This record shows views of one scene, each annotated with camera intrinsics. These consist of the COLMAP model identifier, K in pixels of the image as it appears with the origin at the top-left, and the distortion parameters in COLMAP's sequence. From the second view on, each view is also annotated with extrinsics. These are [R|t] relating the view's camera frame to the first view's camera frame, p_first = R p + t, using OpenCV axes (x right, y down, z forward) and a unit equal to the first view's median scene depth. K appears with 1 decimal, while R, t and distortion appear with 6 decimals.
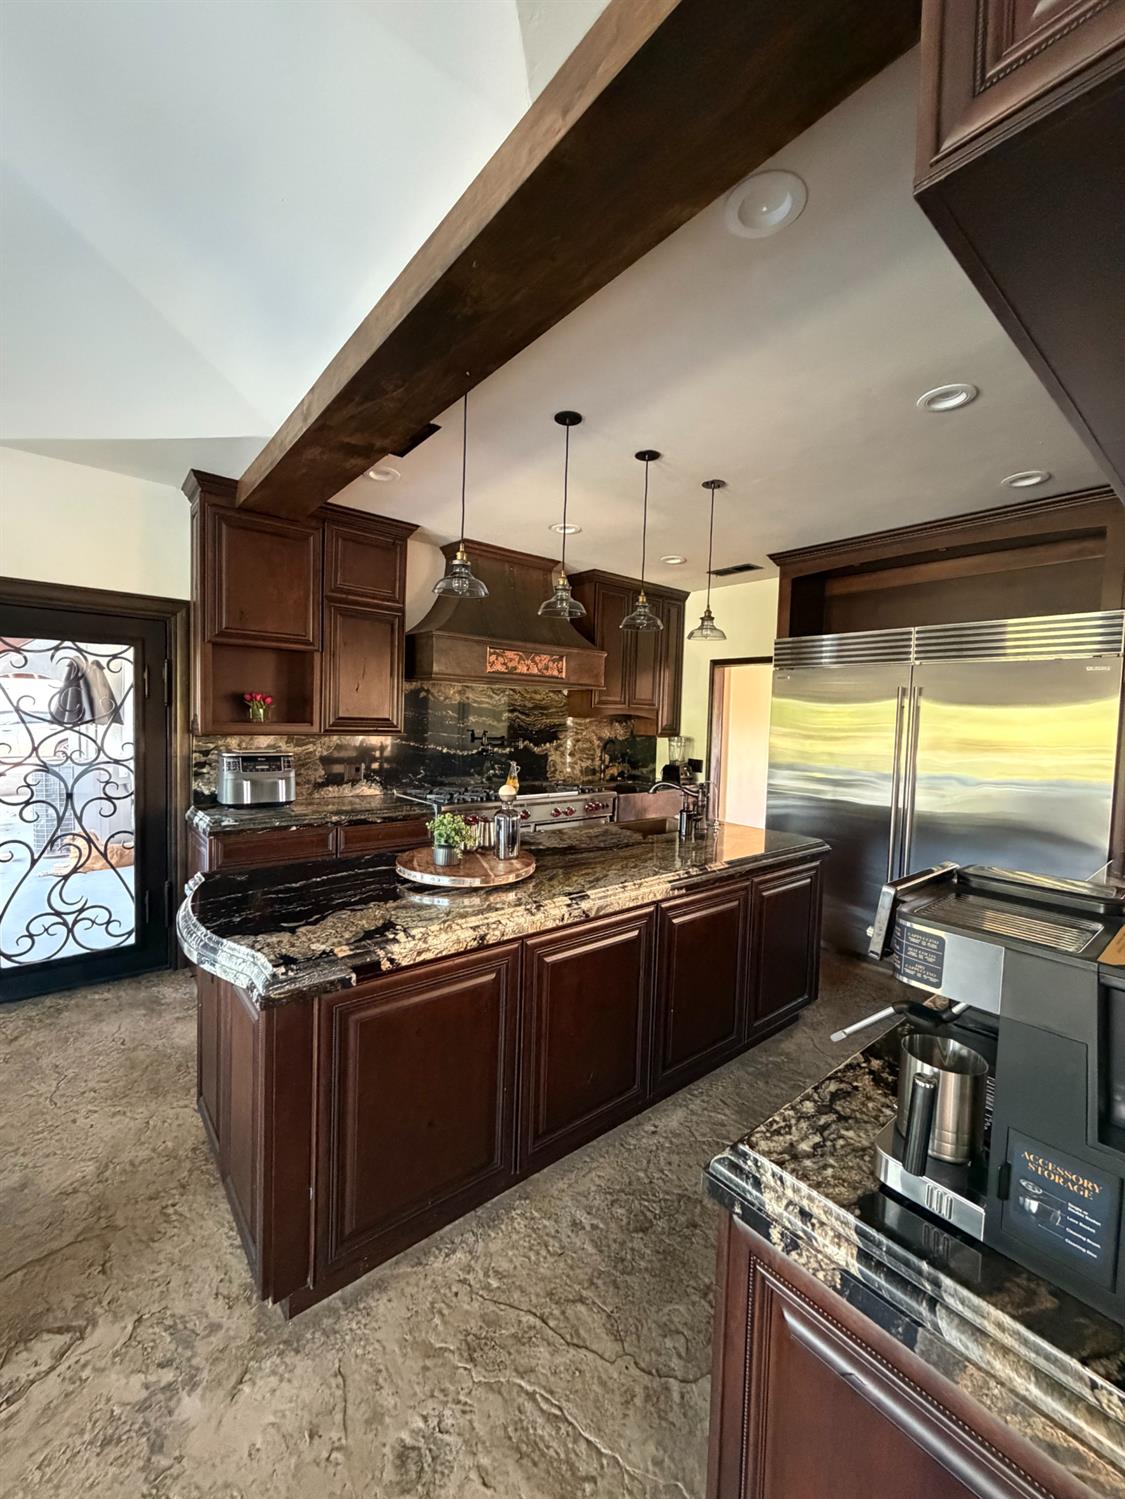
lens RADIAL K [[607.5, 0, 562.5], [0, 607.5, 749.5], [0, 0, 1]] dist [-0.002394, -0.000149]
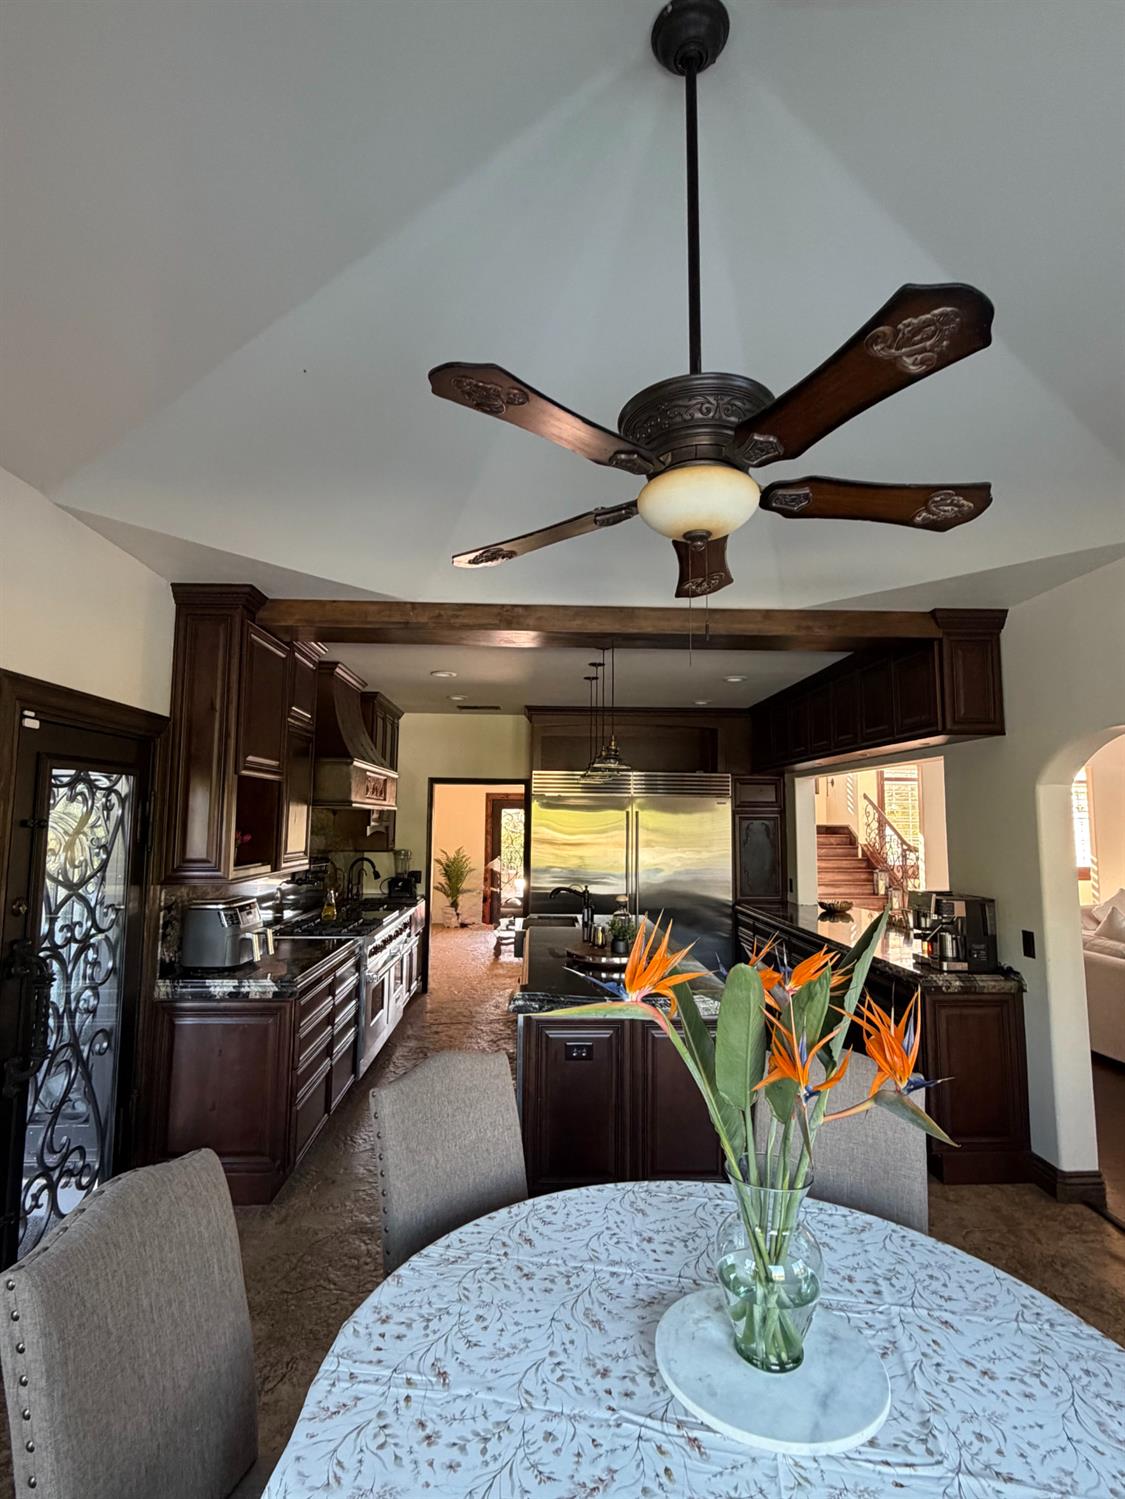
lens RADIAL K [[729.6, 0, 562.5], [0, 729.6, 749.5], [0, 0, 1]] dist [-0.000273, 0.000017]
pose [[0.604770, 0.049340, 0.794870, -1.956661], [0.055732, 0.993010, -0.104042, -0.145748], [-0.794448, 0.107221, 0.597793, 0.065620]]
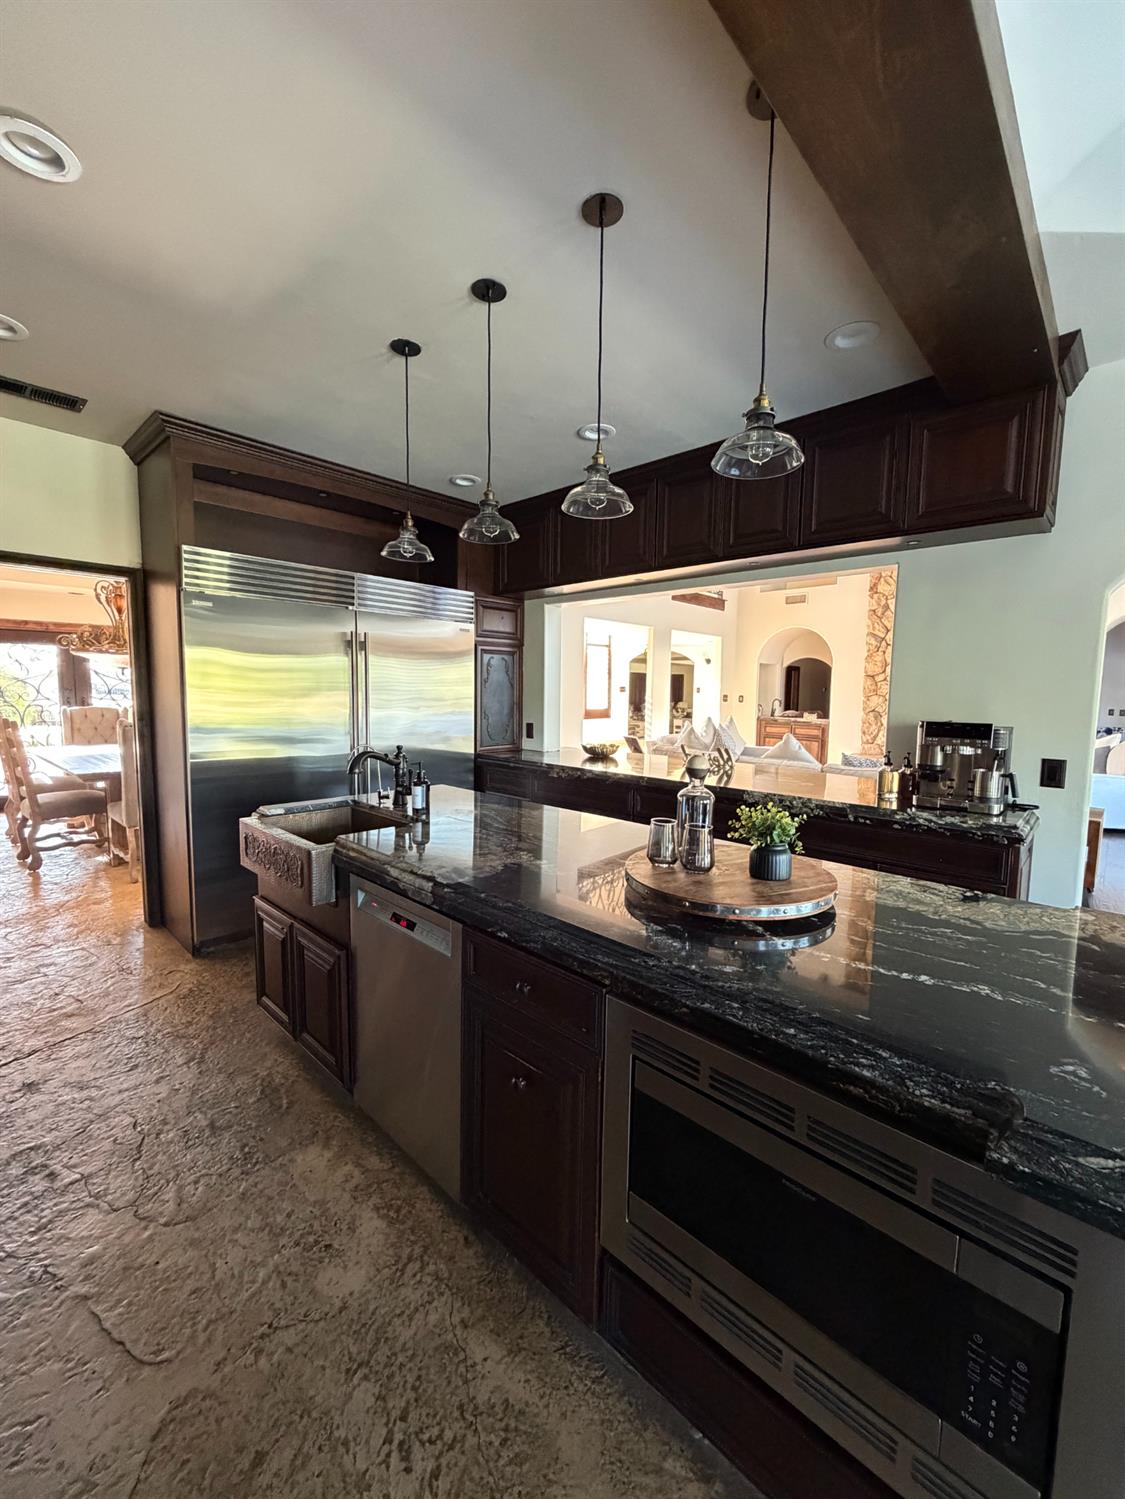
lens RADIAL K [[590.7, 0, 562.5], [0, 590.7, 749.5], [0, 0, 1]] dist [-0.001905, -0.000139]
pose [[-0.121837, -0.135124, 0.983309, -0.931650], [0.036433, 0.989413, 0.140477, -0.065244], [-0.991881, 0.052940, -0.115625, 1.518462]]
